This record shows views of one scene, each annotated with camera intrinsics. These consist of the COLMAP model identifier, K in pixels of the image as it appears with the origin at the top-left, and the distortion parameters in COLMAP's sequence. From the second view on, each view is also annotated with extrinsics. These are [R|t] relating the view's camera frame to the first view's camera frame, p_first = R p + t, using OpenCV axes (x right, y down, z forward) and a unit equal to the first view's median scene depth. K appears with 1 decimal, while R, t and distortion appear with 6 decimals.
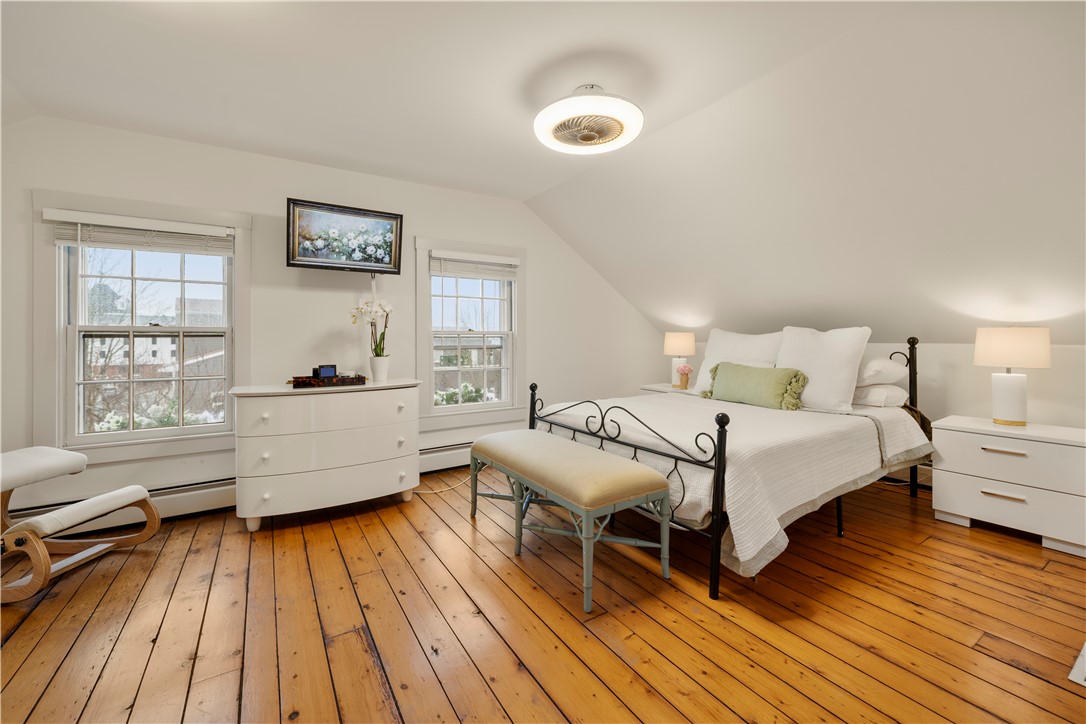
lens RADIAL K [[424.4, 0, 543.1], [0, 424.4, 339.5], [0, 0, 1]] dist [-0.000212, -0.000024]
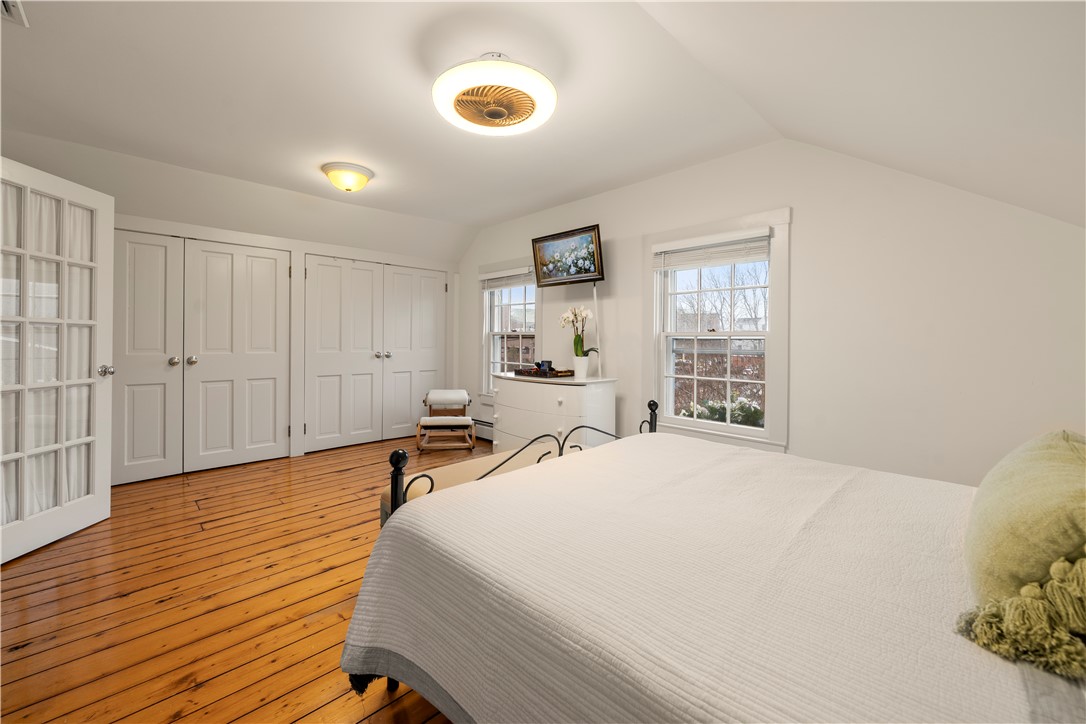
lens RADIAL K [[442.7, 0, 542.6], [0, 442.7, 332.9], [0, 0, 1]] dist [0.001474, 0.000272]
pose [[0.206778, -0.003313, -0.978382, 0.759414], [-0.005524, 0.999974, -0.004554, -0.017066], [0.978372, 0.006347, 0.206754, 0.671135]]
